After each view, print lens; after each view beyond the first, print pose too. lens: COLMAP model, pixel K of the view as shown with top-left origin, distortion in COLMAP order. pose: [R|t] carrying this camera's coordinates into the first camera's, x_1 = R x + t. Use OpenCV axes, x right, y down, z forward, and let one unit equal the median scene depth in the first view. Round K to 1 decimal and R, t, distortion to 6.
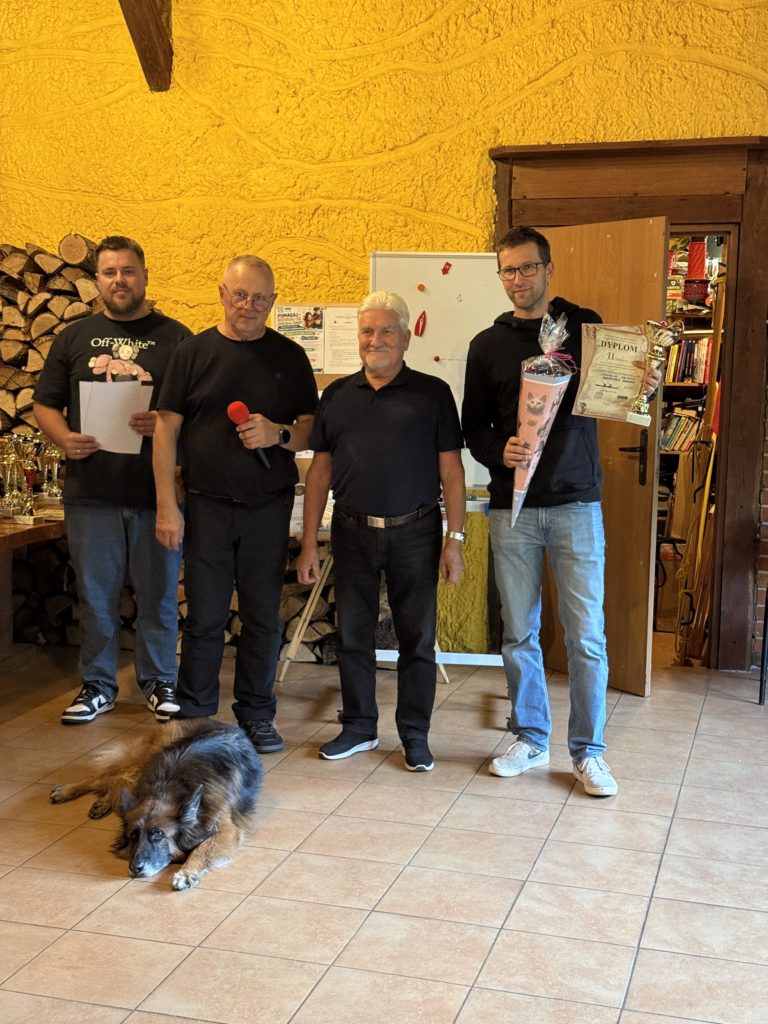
lens RADIAL K [[1448.8, 0, 393.7], [0, 1448.8, 526.0], [0, 0, 1]] dist [0.116747, 0.000000]
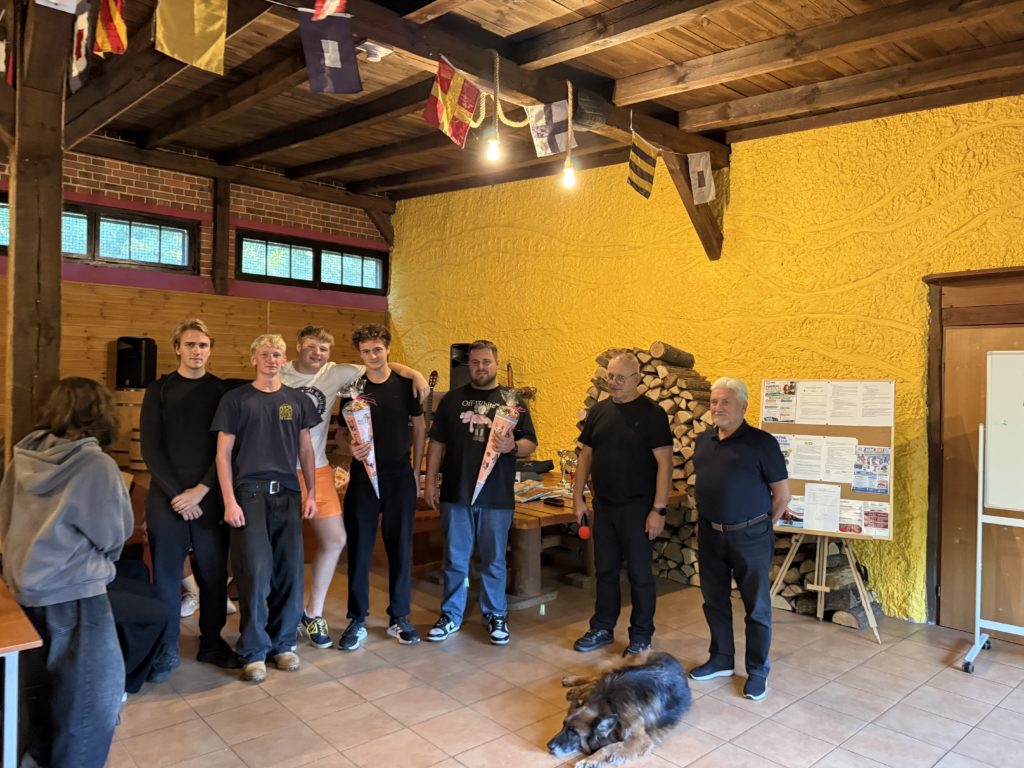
lens RADIAL K [[725.5, 0, 514.7], [0, 725.5, 380.5], [0, 0, 1]] dist [0.072370, -0.102385]
pose [[0.845463, -0.000934, -0.534033, 0.112629], [-0.068849, 0.991462, -0.110734, -0.040519], [0.529577, 0.130389, 0.838181, 0.162466]]
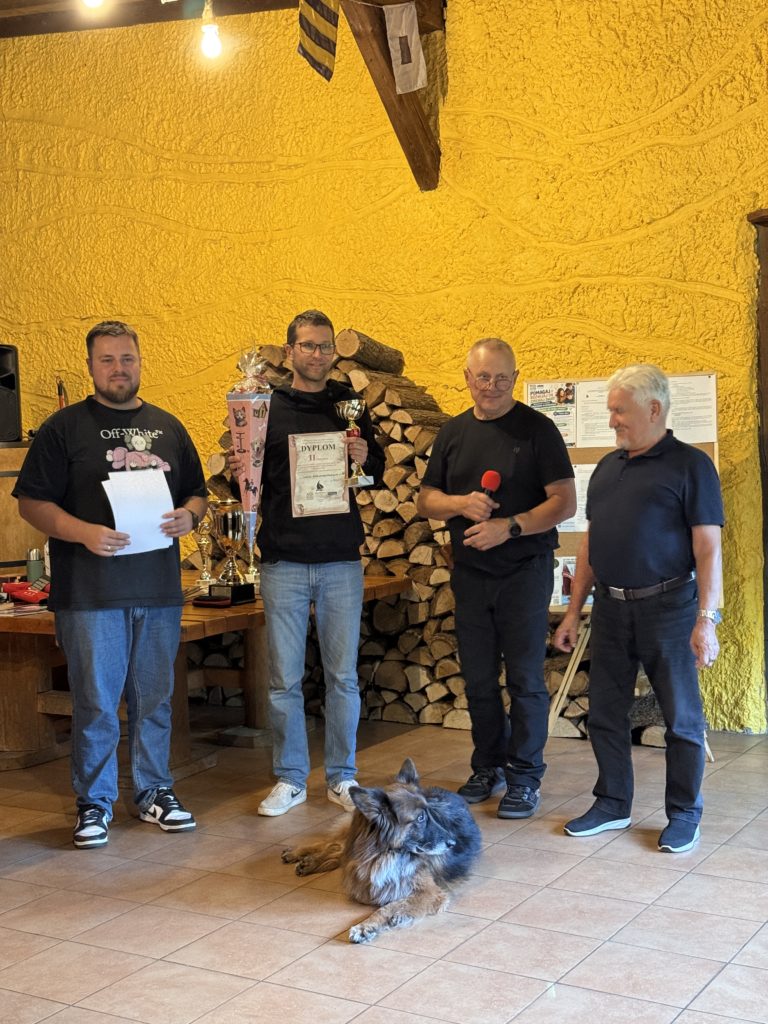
lens RADIAL K [[1448.8, 0, 379.3], [0, 1448.8, 520.3], [0, 0, 1]] dist [0.116747, 0.000000]
pose [[0.963795, -0.028866, -0.265079, 0.081493], [0.012116, 0.997837, -0.064605, 0.008151], [0.266371, 0.059054, 0.962060, -0.002665]]
